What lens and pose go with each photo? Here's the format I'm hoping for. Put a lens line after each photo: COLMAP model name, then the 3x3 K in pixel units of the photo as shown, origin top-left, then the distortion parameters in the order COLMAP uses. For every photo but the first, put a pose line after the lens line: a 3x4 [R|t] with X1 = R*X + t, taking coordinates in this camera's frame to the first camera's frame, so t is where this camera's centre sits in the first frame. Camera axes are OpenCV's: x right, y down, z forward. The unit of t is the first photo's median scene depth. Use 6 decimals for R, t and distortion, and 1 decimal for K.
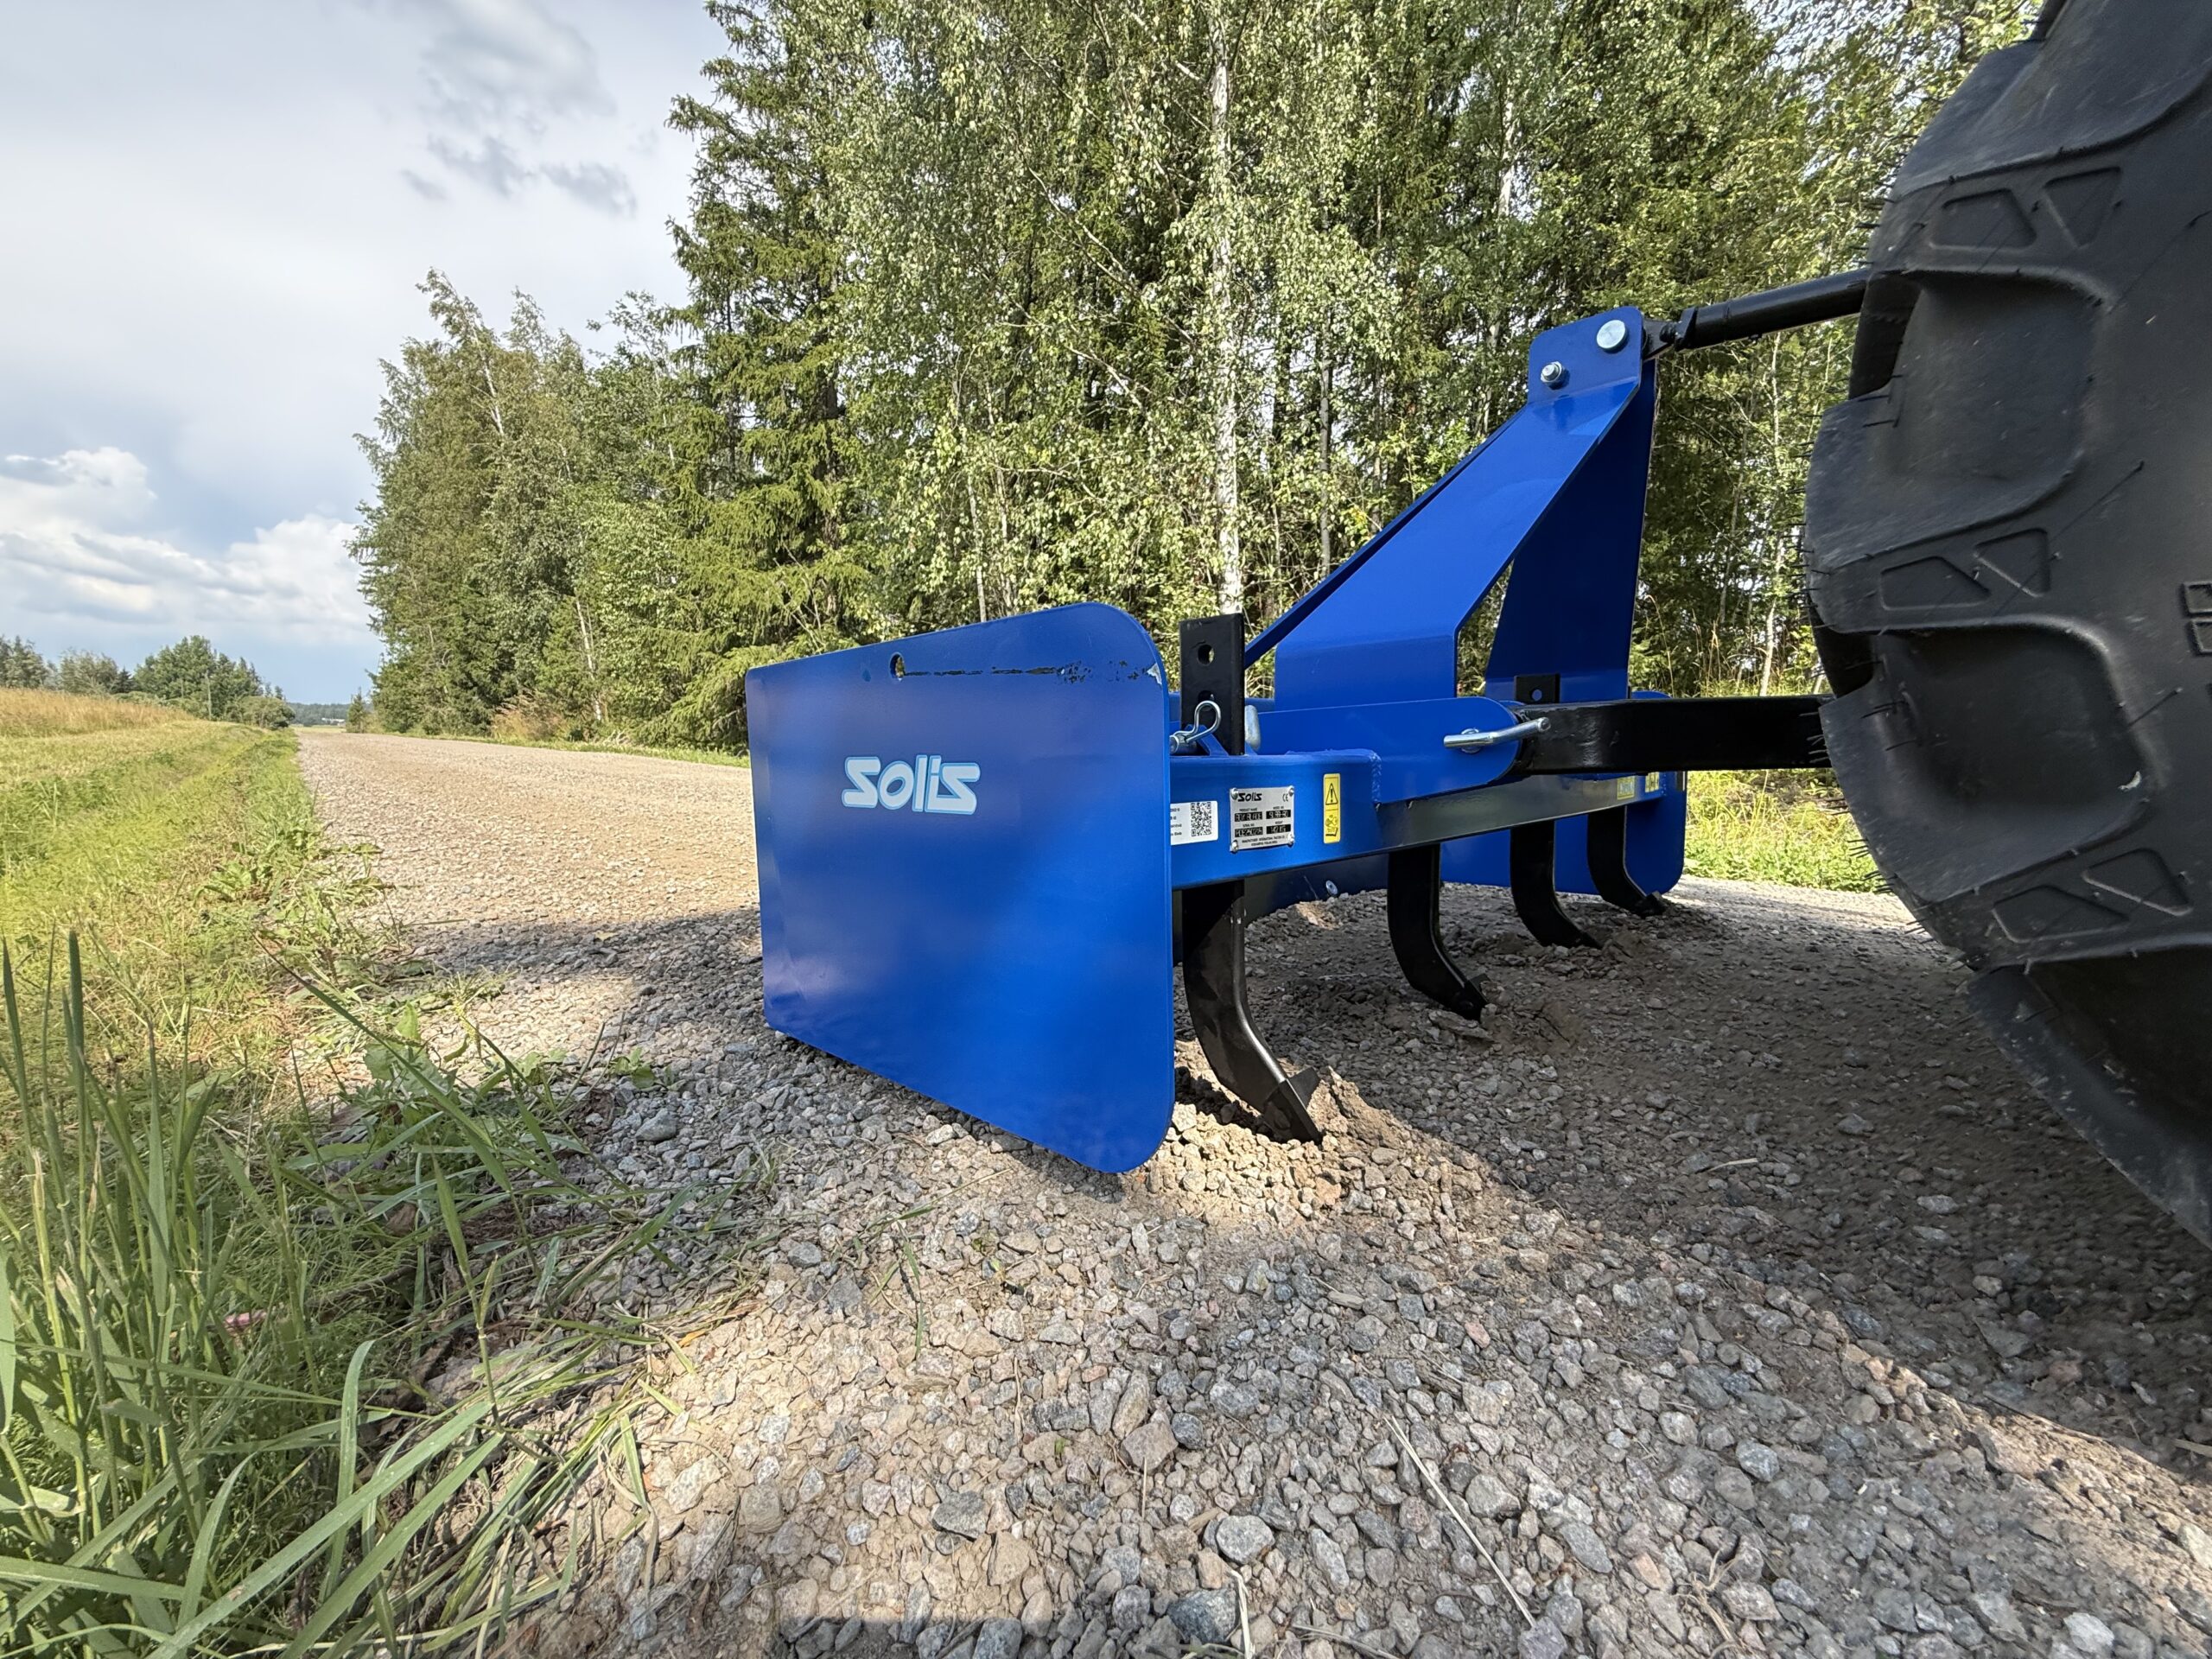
lens RADIAL K [[885.7, 0, 1099.5], [0, 885.7, 820.8], [0, 0, 1]] dist [-0.000977, 0.000554]
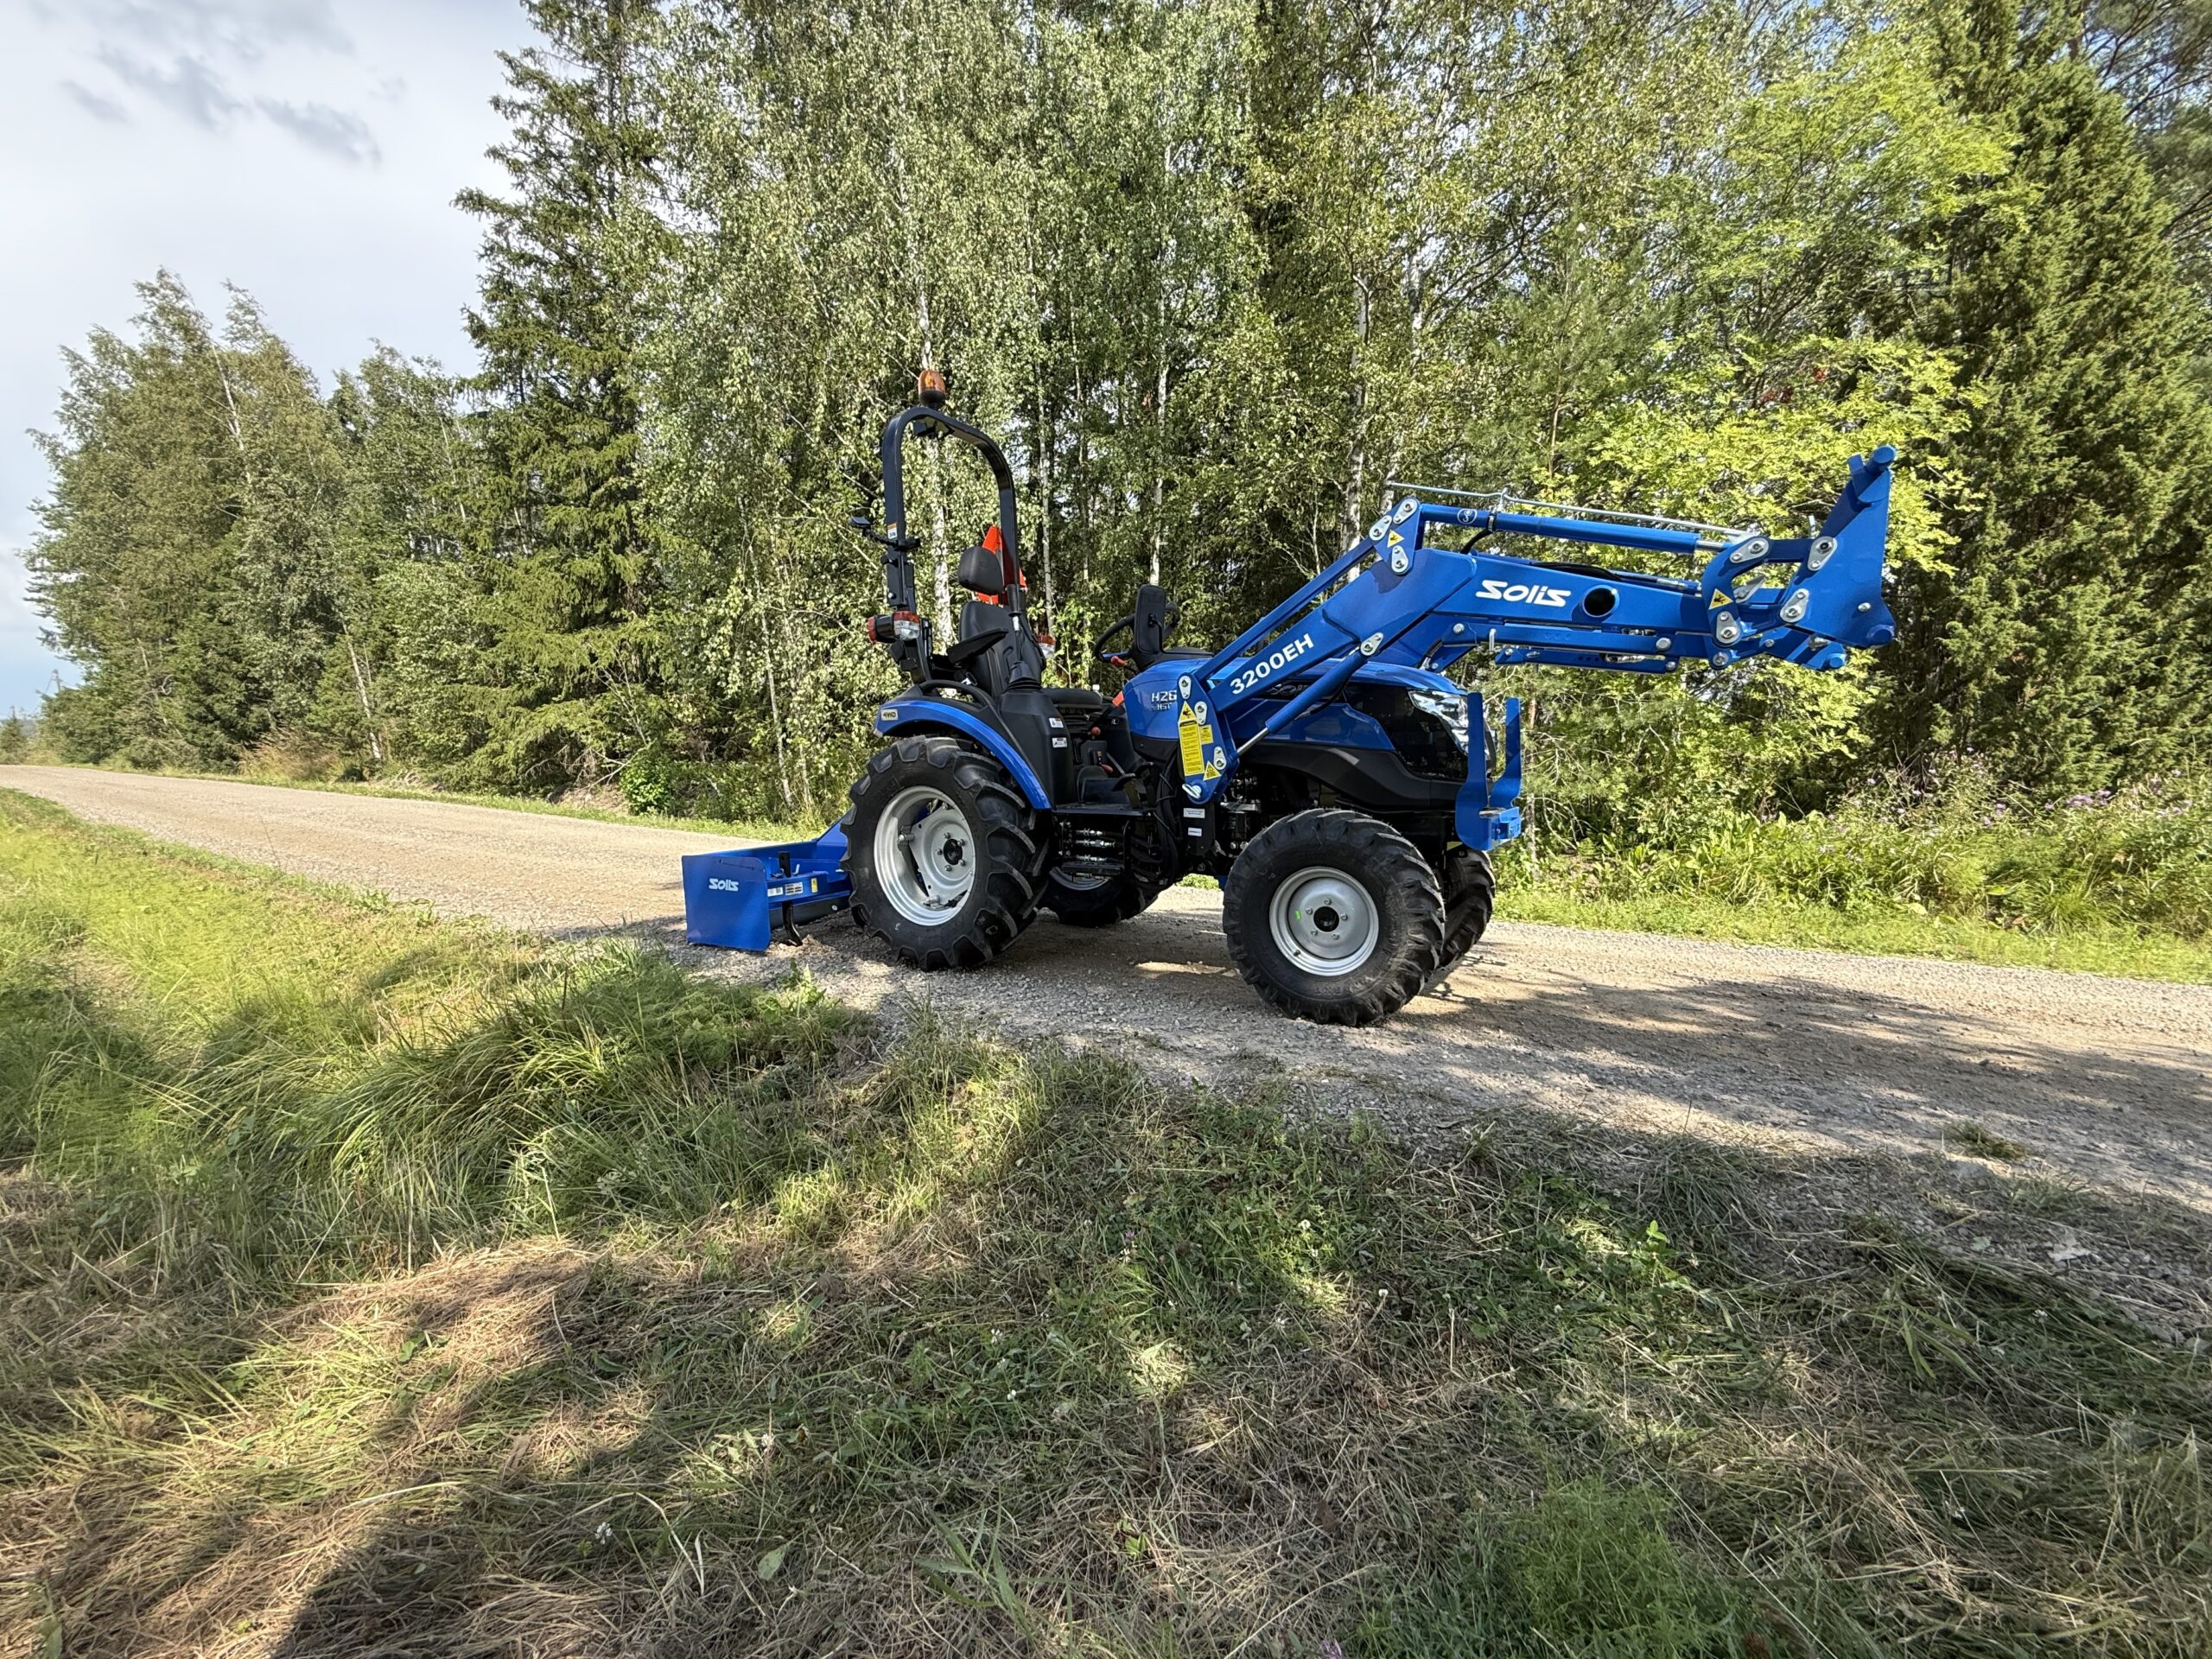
lens RADIAL K [[885.7, 0, 1099.5], [0, 885.7, 820.8], [0, 0, 1]] dist [-0.000977, 0.000554]
pose [[0.979090, -0.031470, 0.200978, 0.047169], [0.033400, 0.999423, -0.006220, -0.016521], [-0.200667, 0.012803, 0.979576, -0.241329]]
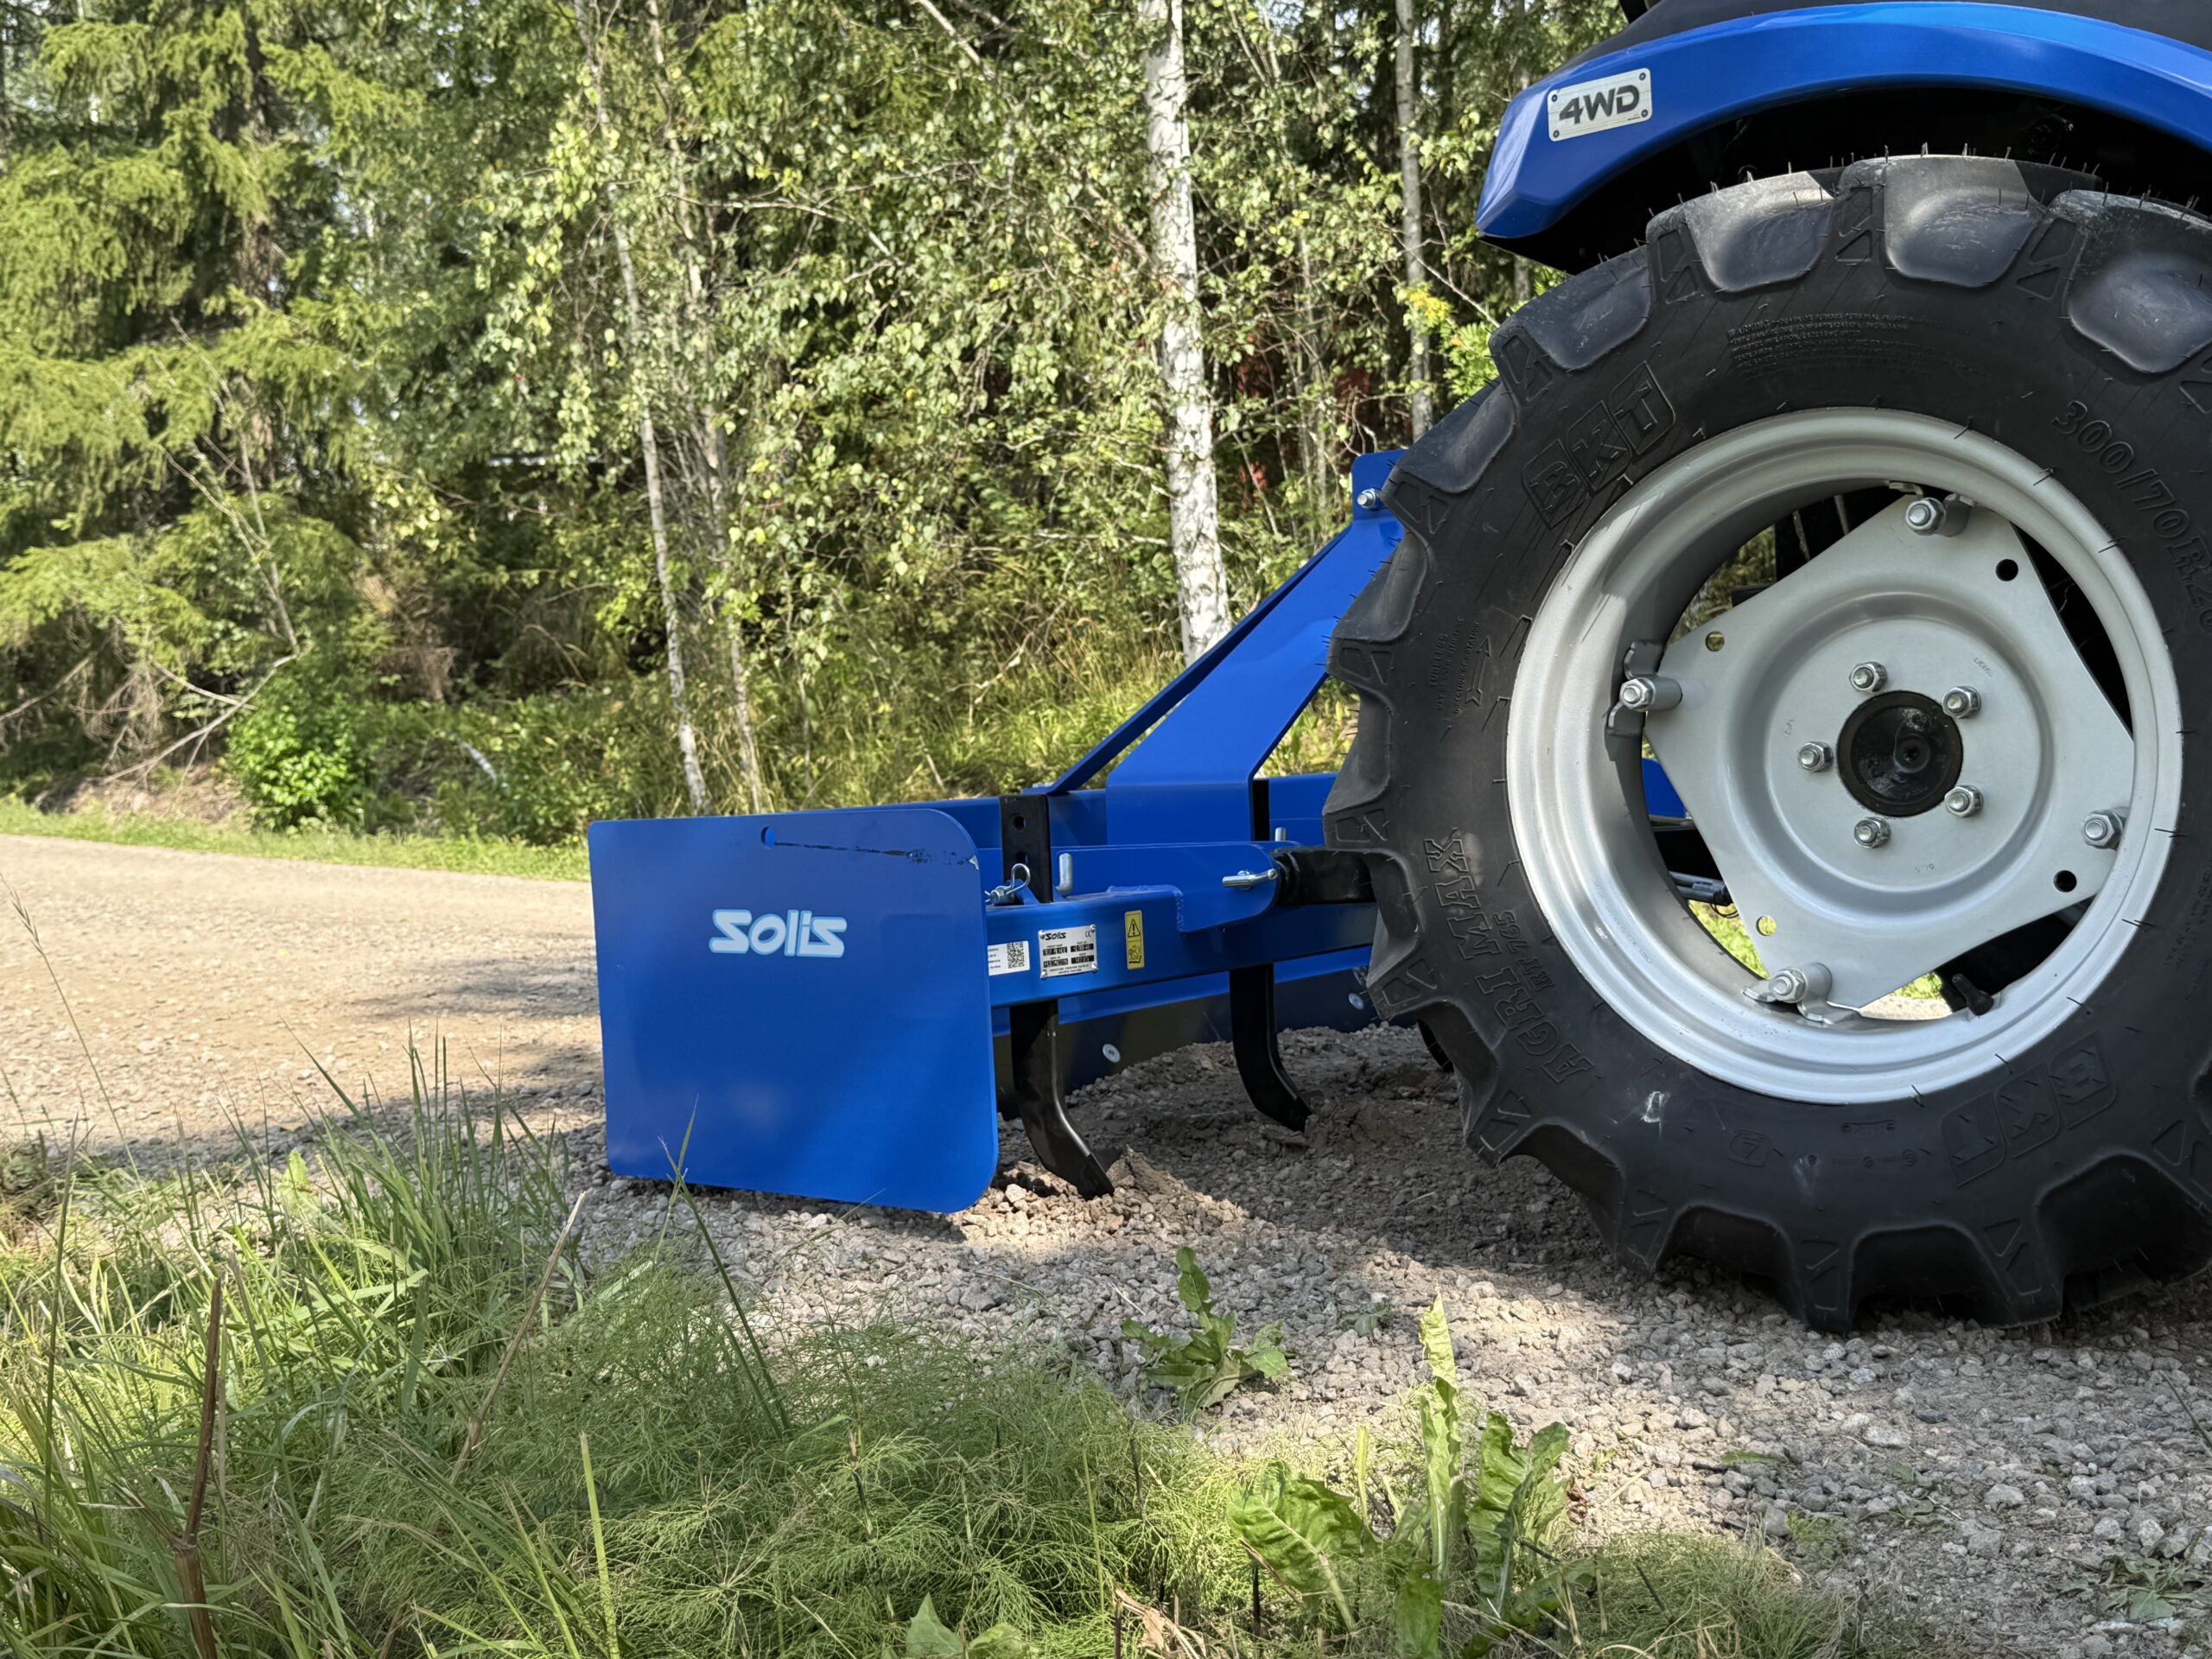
lens RADIAL K [[2322.7, 0, 1106.0], [0, 2322.7, 829.5], [0, 0, 1]] dist [0.076194, -0.214388]
pose [[0.996358, -0.032350, 0.078896, -0.001058], [0.035517, 0.998605, -0.039069, -0.002450], [-0.077522, 0.041729, 0.996117, -0.125393]]
